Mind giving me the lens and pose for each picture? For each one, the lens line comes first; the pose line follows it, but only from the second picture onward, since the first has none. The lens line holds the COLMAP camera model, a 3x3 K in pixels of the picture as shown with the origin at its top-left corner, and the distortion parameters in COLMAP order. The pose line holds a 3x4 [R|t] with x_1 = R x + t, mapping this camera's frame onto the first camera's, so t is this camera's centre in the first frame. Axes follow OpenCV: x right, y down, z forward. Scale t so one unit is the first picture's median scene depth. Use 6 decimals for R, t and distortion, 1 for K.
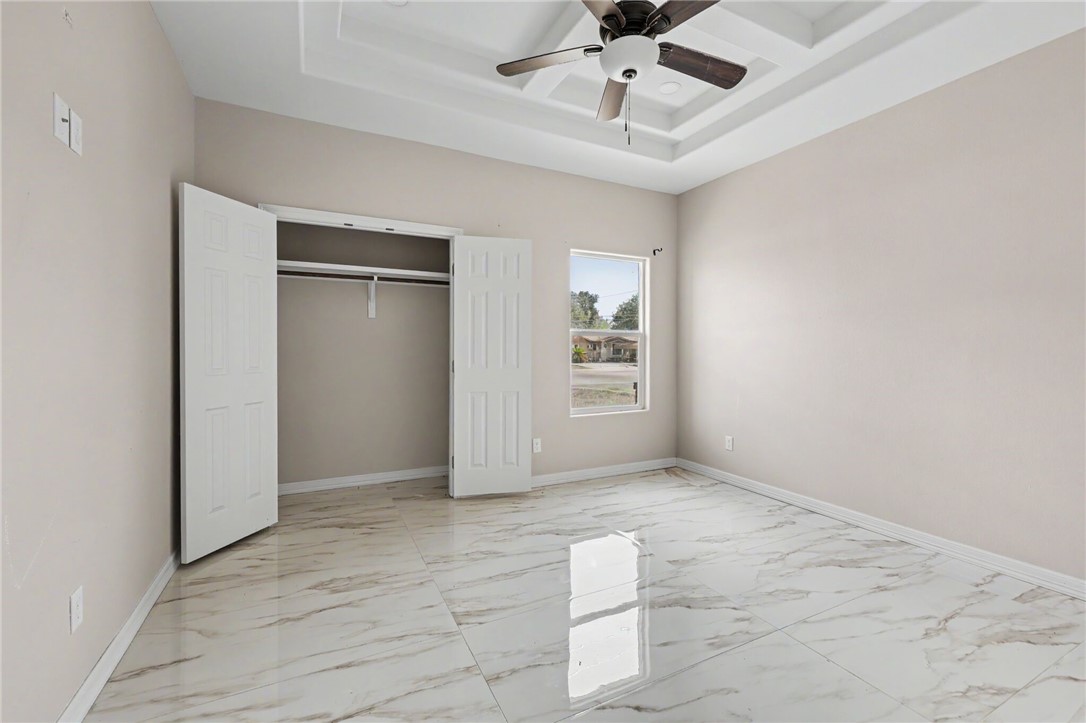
lens RADIAL K [[446.4, 0, 548.4], [0, 446.4, 354.7], [0, 0, 1]] dist [0.001897, 0.000292]
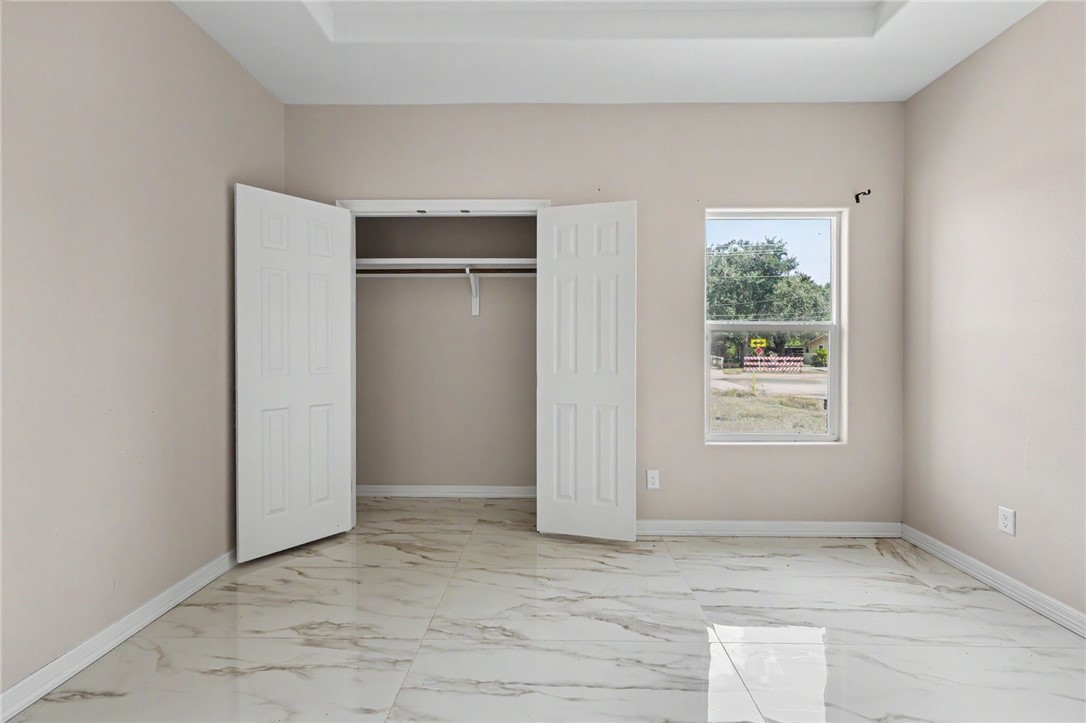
lens RADIAL K [[450.4, 0, 547.2], [0, 450.4, 354.9], [0, 0, 1]] dist [0.001578, 0.000420]
pose [[0.887444, 0.004345, -0.460895, 0.188647], [-0.005183, 0.999986, -0.000552, -0.002371], [0.460887, 0.002879, 0.887454, 0.294071]]
